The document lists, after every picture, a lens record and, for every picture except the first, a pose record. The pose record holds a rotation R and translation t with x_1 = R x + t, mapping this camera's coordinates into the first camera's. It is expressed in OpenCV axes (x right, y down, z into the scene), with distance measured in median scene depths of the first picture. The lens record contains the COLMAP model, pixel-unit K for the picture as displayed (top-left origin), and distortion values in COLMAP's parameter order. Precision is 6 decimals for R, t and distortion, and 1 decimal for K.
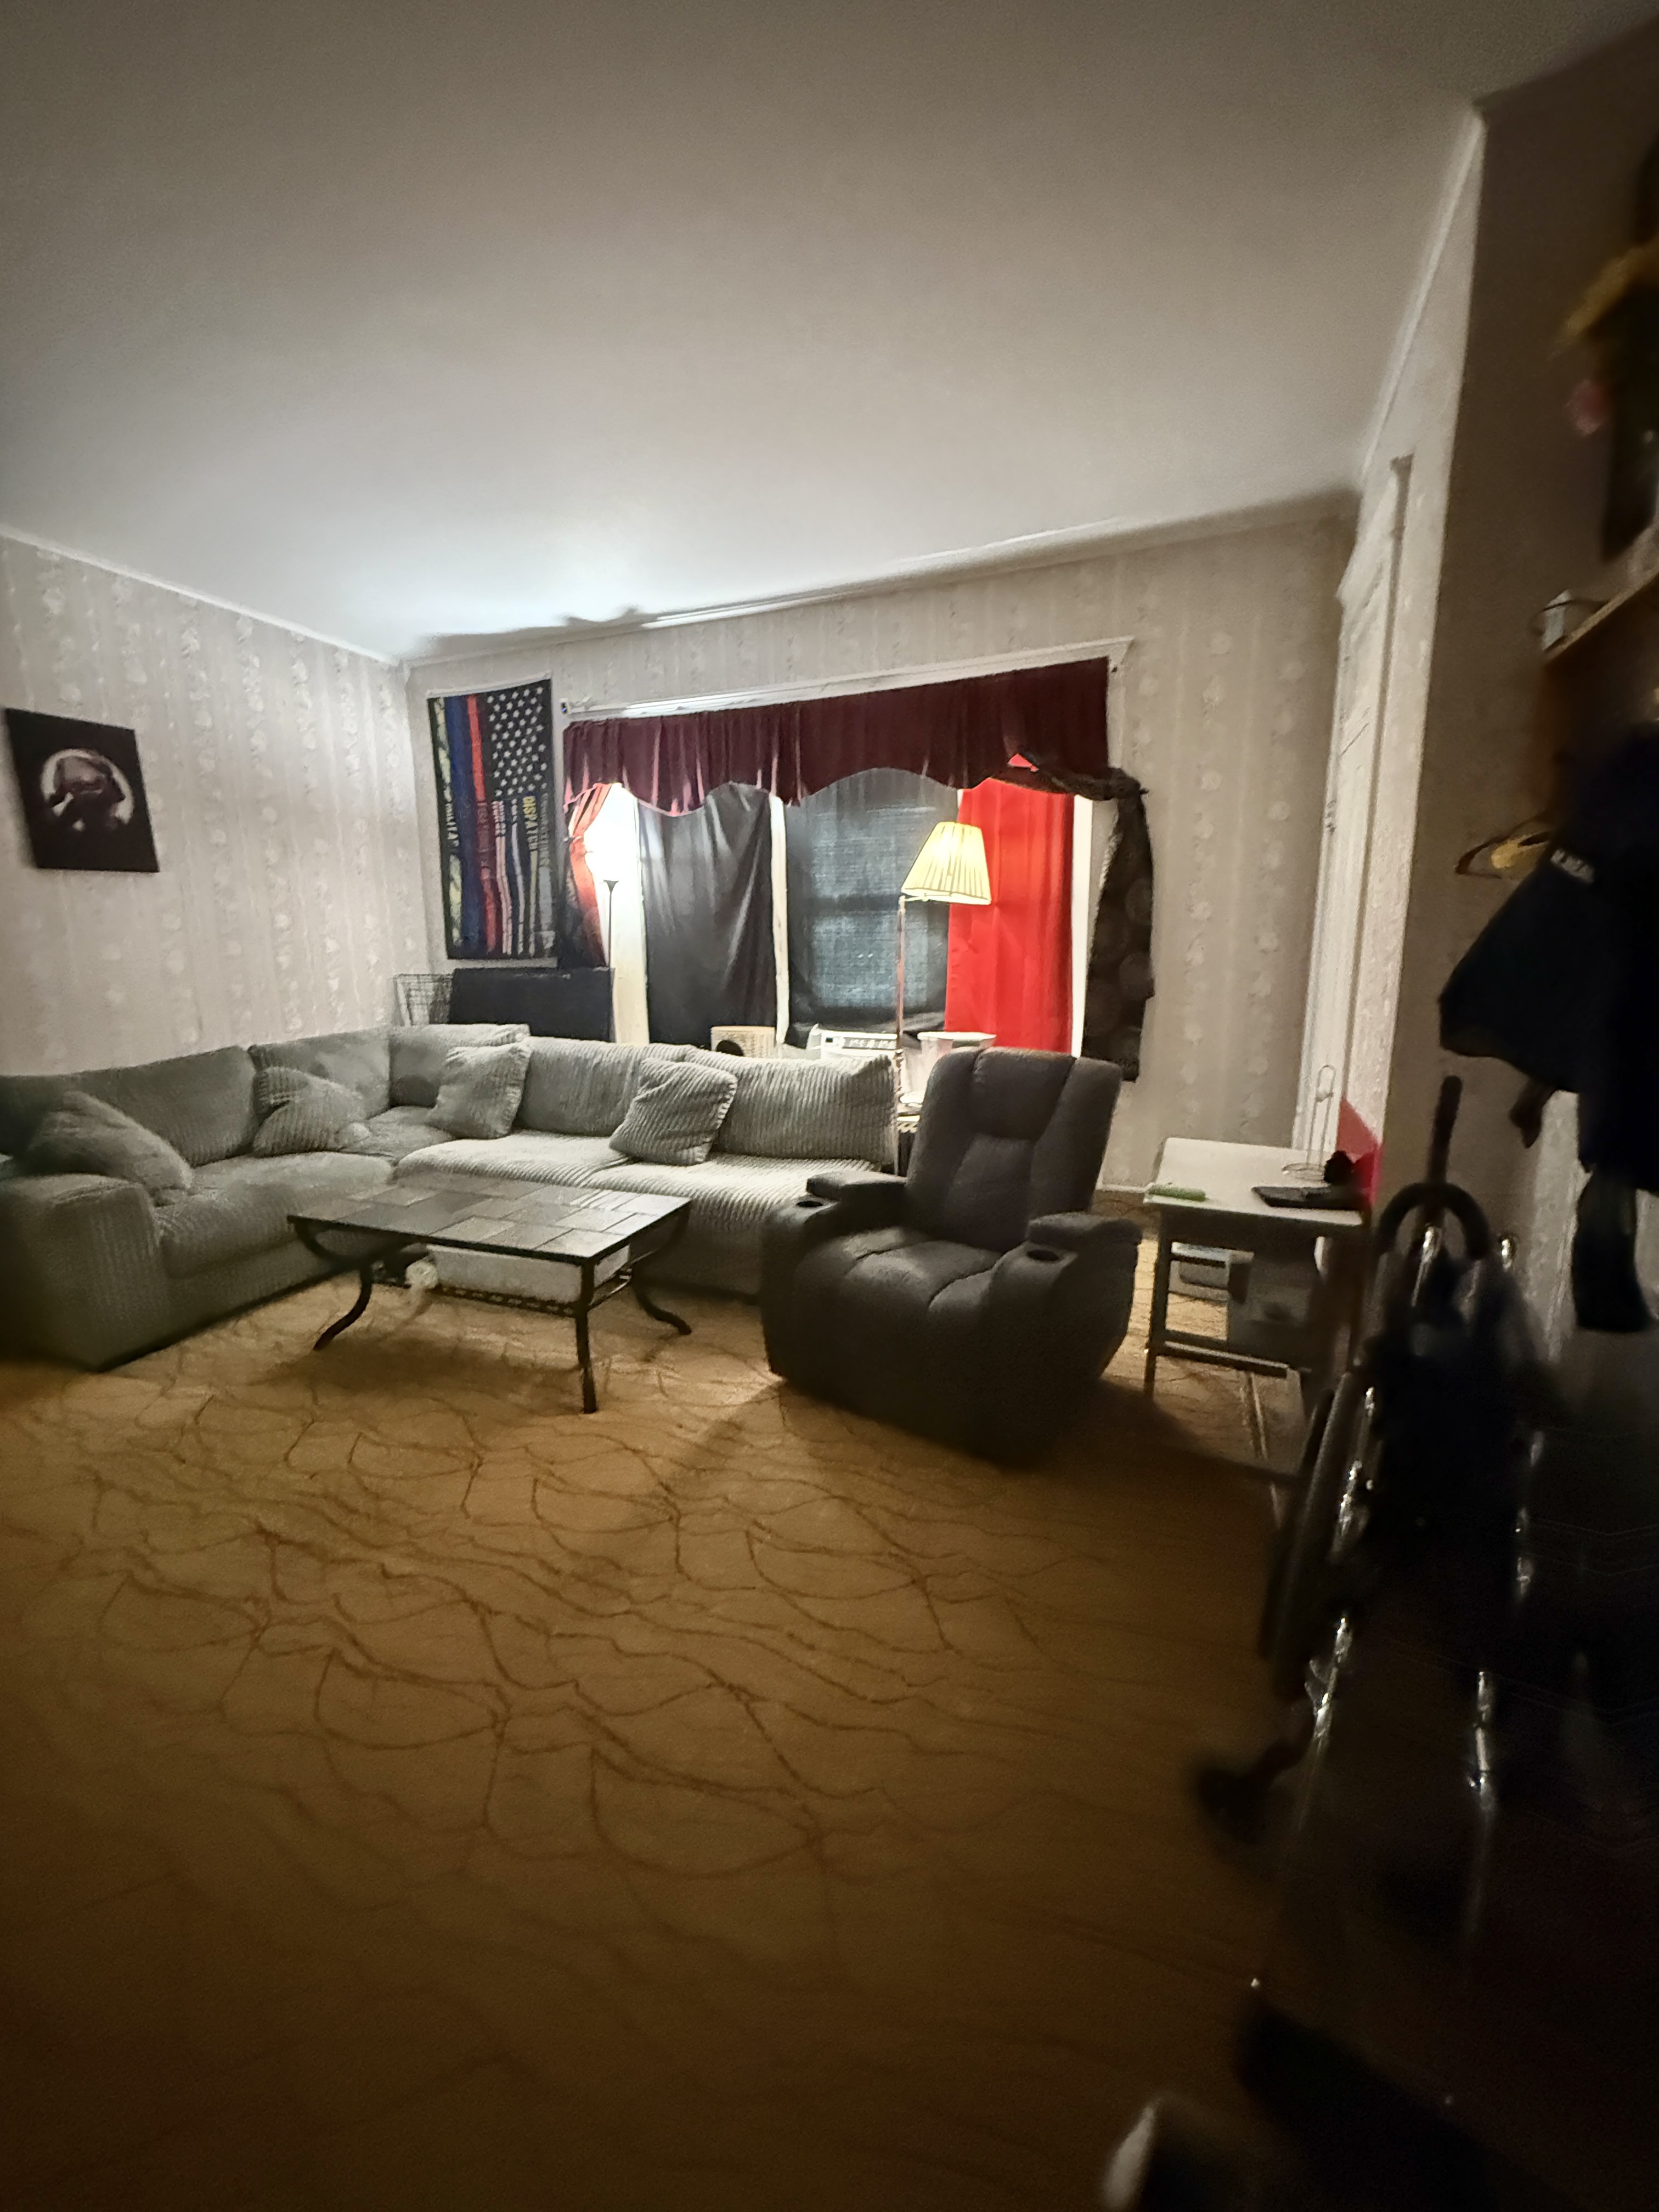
lens RADIAL K [[868.6, 0, 834.4], [0, 868.6, 1093.1], [0, 0, 1]] dist [0.000176, 0.000048]
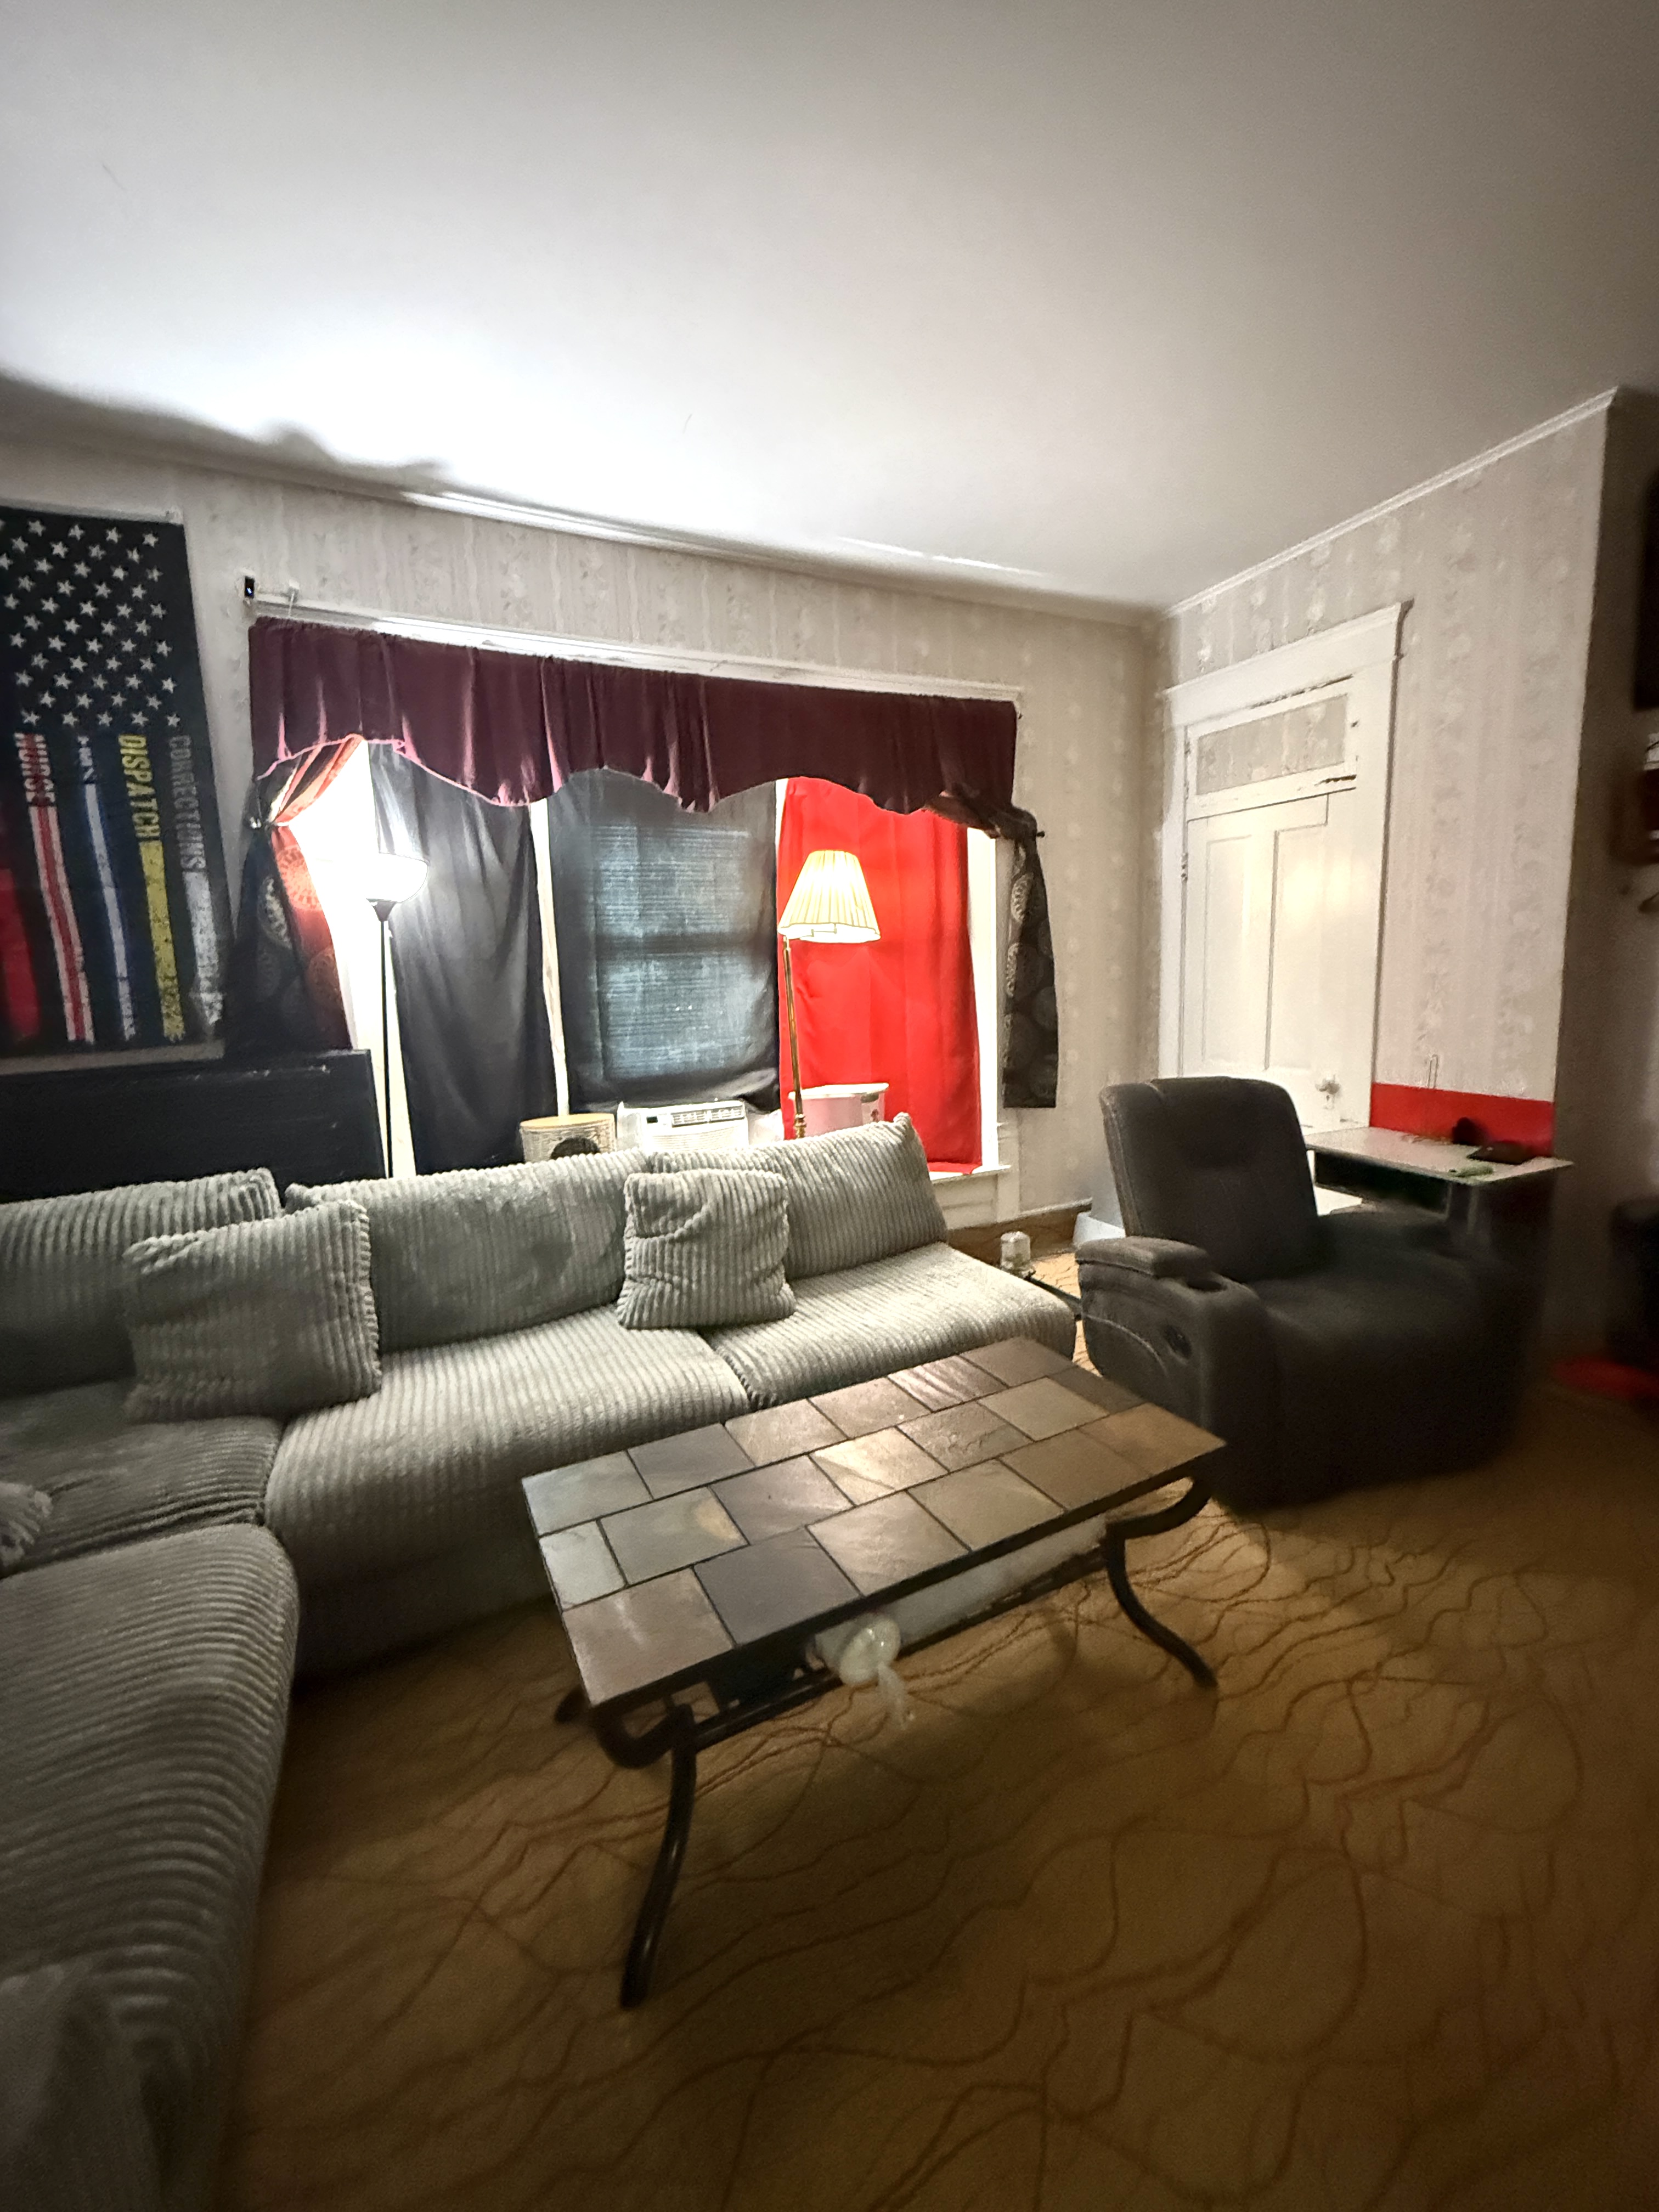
lens RADIAL K [[868.6, 0, 831.4], [0, 868.6, 1098.8], [0, 0, 1]] dist [0.000176, 0.000048]
pose [[0.676470, -0.125581, 0.725684, -0.494253], [0.167212, 0.985811, 0.014724, -0.069397], [-0.717236, 0.111383, 0.687870, 0.386623]]
